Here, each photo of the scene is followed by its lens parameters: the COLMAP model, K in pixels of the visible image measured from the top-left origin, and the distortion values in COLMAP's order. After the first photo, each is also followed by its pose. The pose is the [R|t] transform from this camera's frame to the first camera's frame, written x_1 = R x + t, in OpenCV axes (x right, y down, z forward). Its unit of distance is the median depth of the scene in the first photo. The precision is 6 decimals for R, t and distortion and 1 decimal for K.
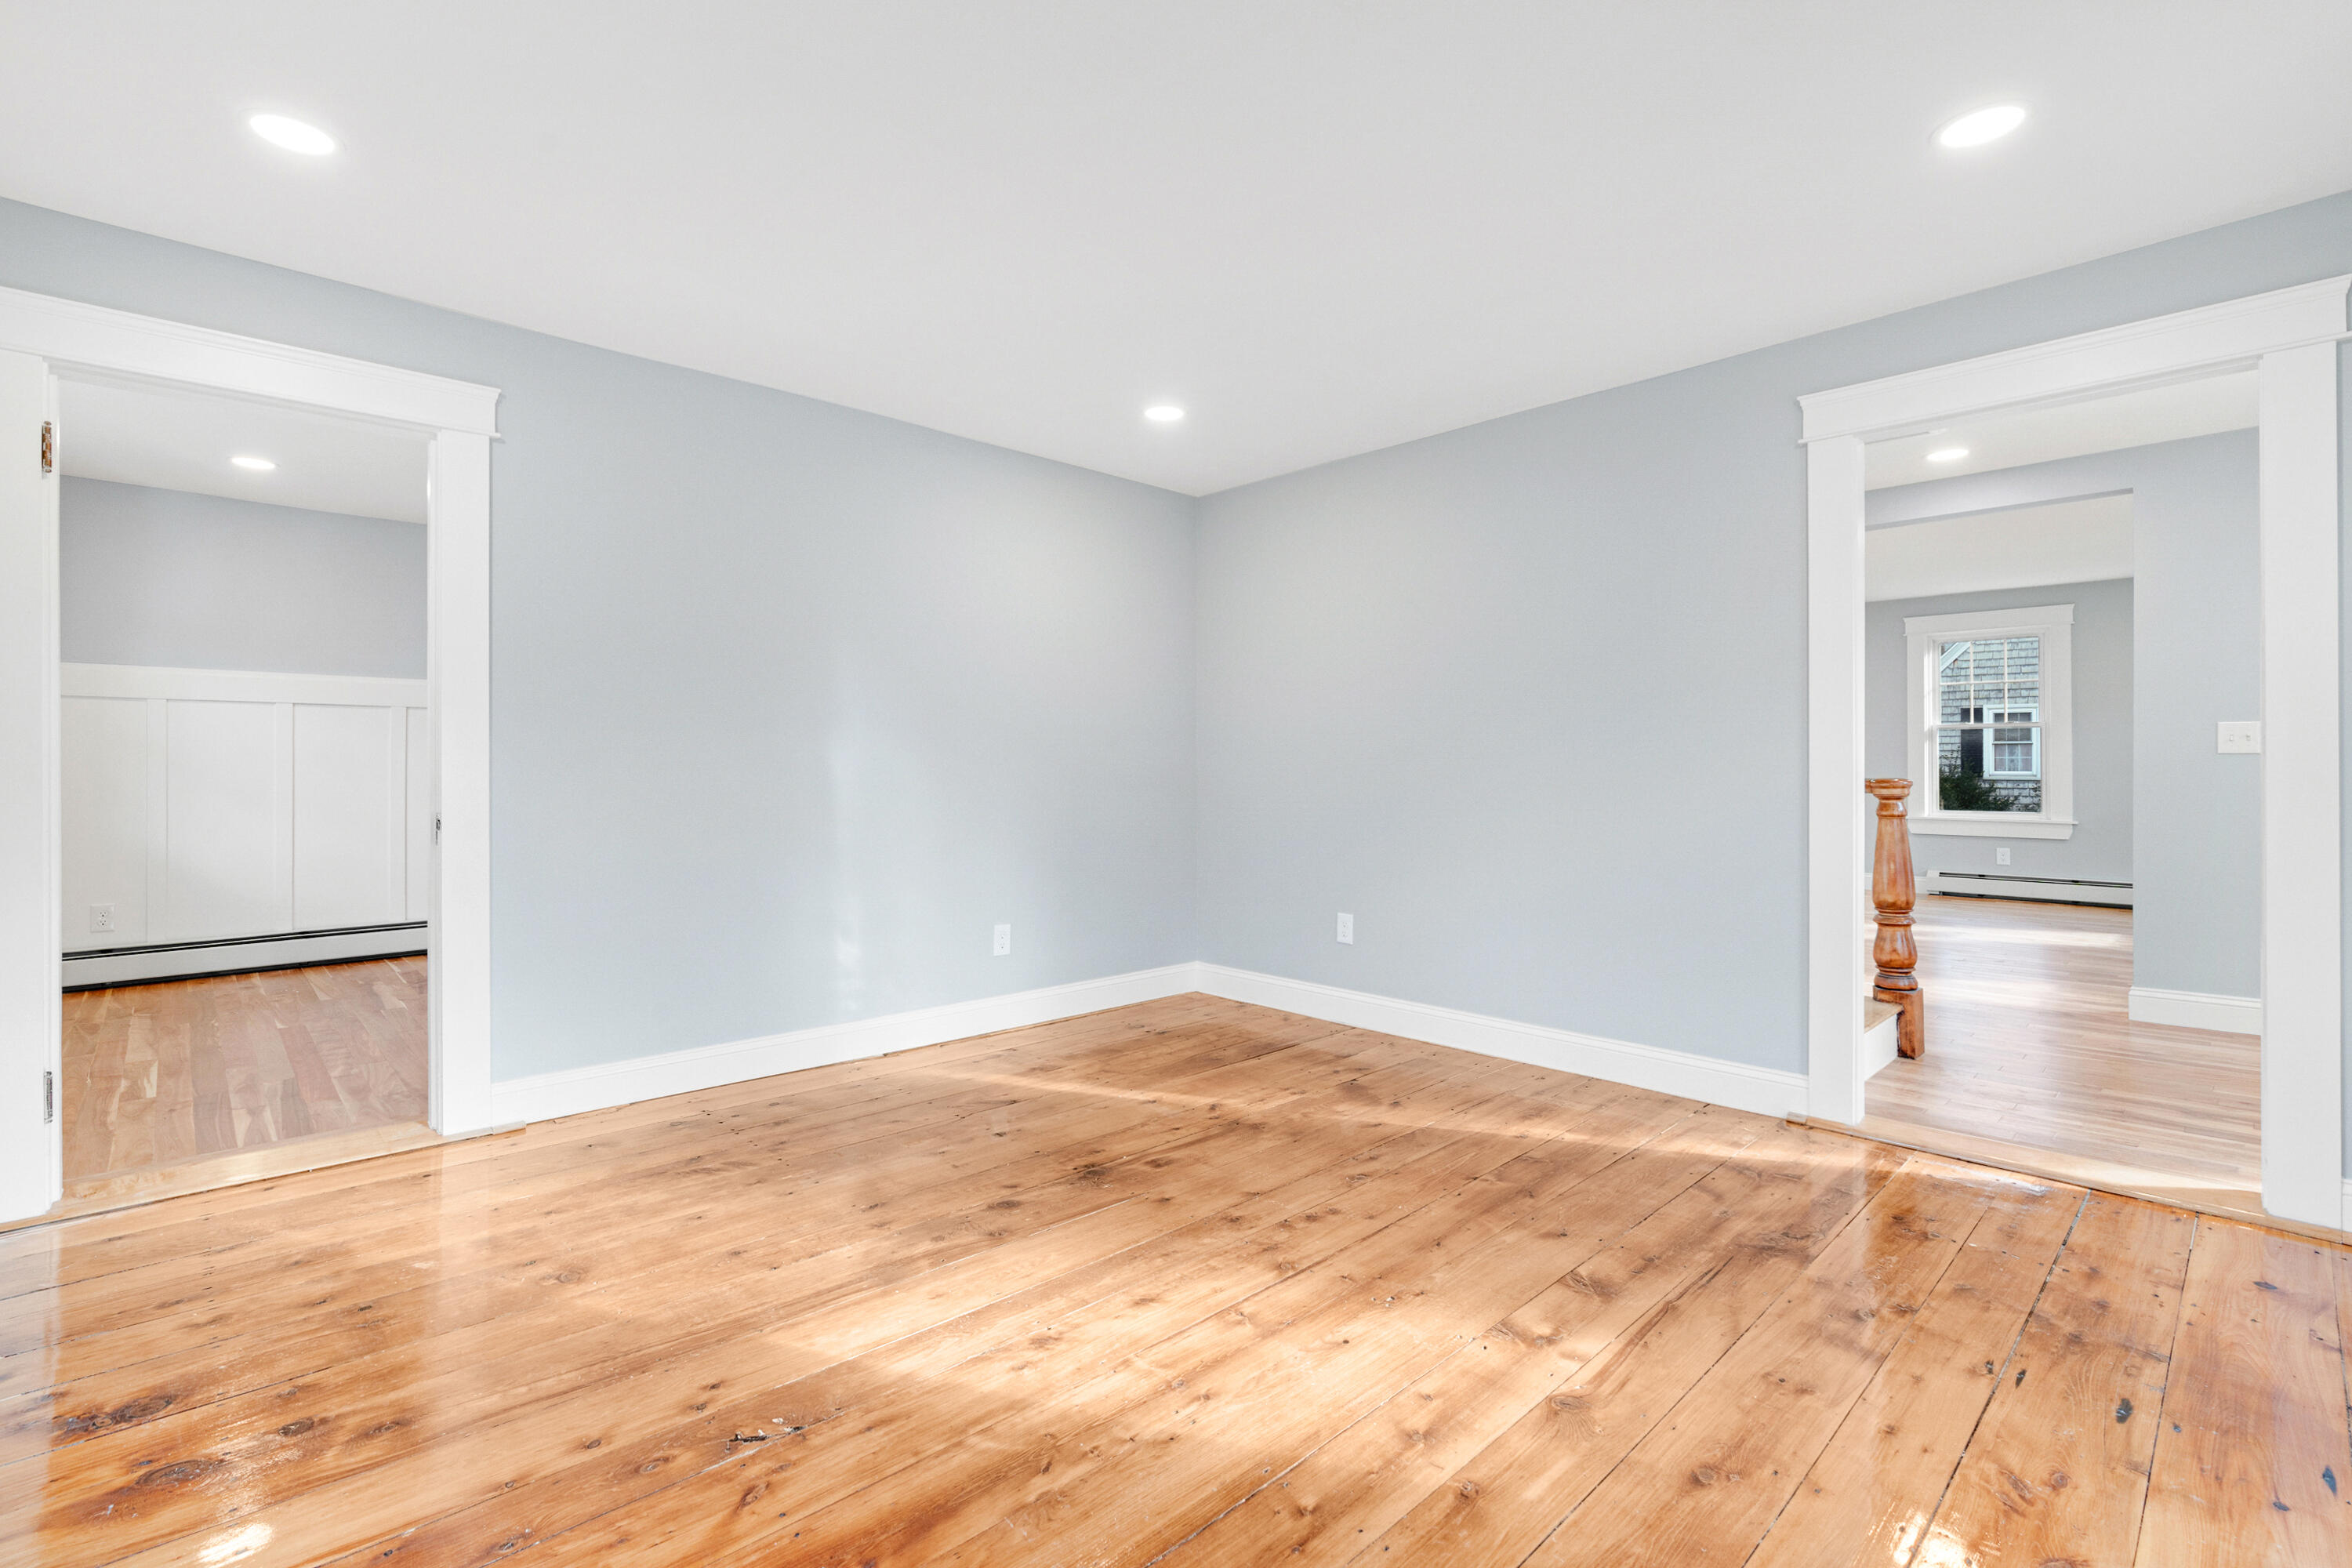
lens RADIAL K [[1055.1, 0, 1180.2], [0, 1055.1, 774.4], [0, 0, 1]] dist [0.000994, 0.000346]
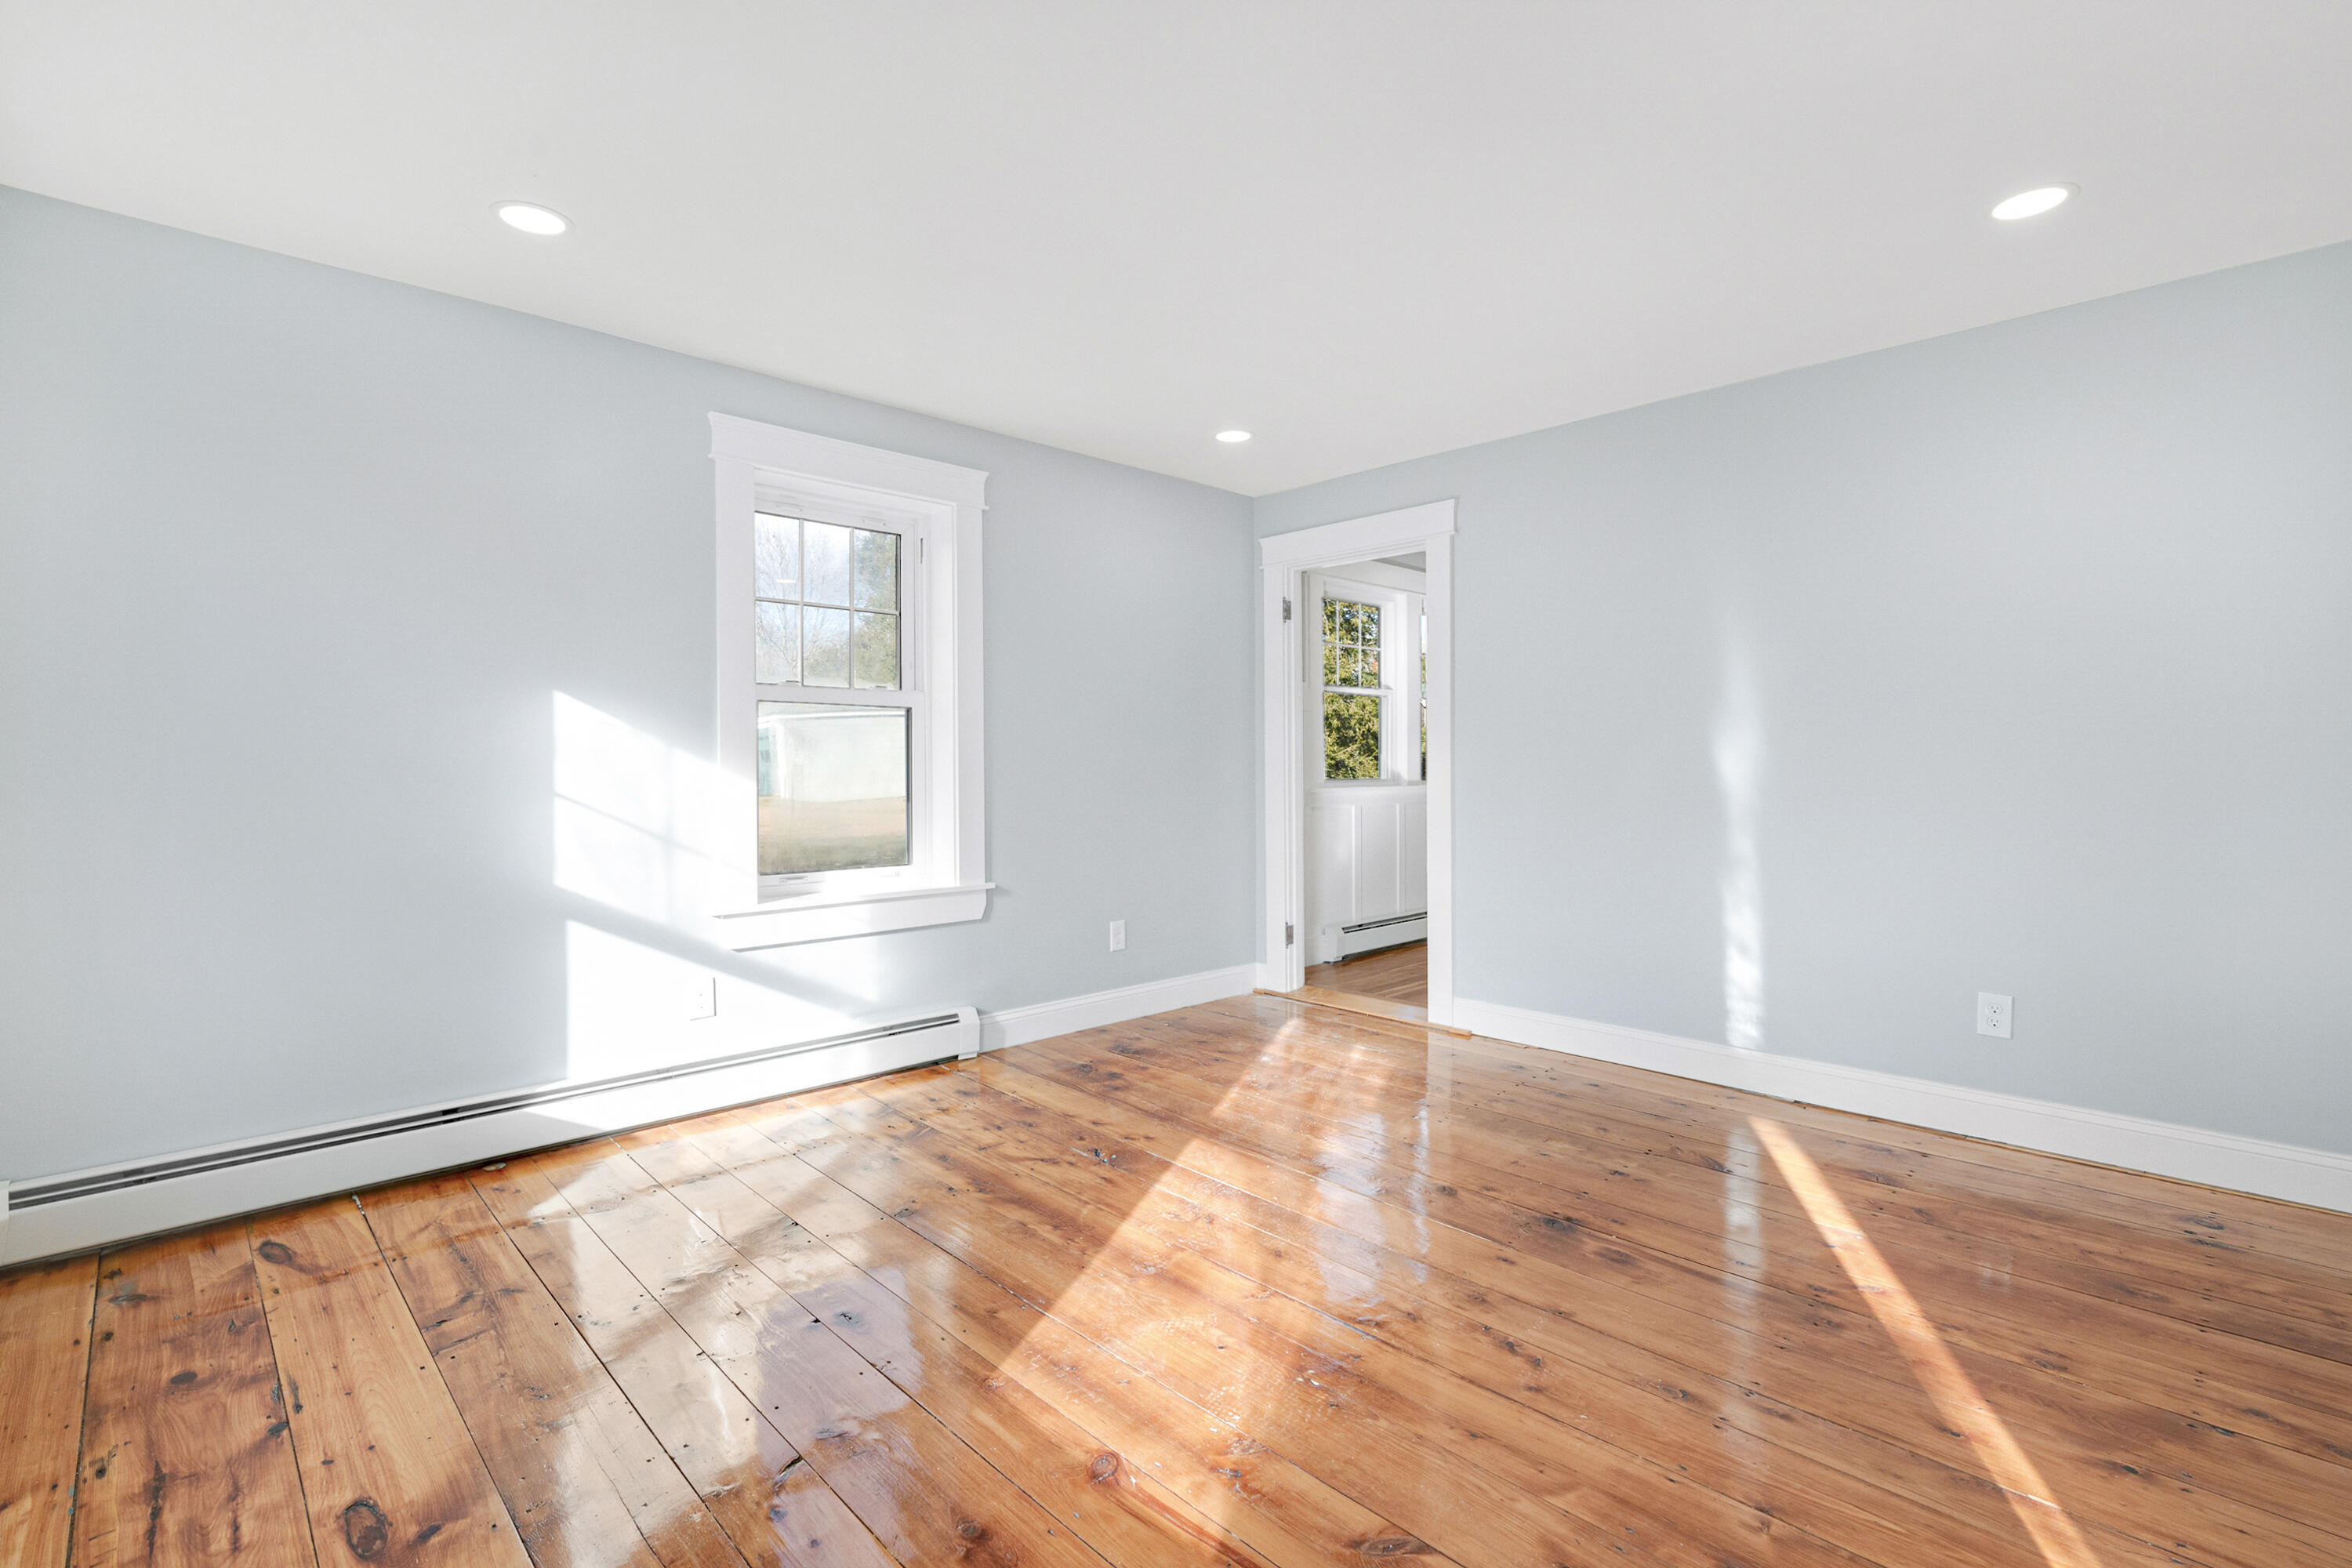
lens RADIAL K [[1055.1, 0, 1180.2], [0, 1055.1, 778.1], [0, 0, 1]] dist [0.000994, 0.000346]
pose [[0.009637, 0.006619, -0.999932, 0.924479], [-0.003017, 0.999974, 0.006590, -0.010874], [0.999949, 0.002953, 0.009657, 0.755241]]
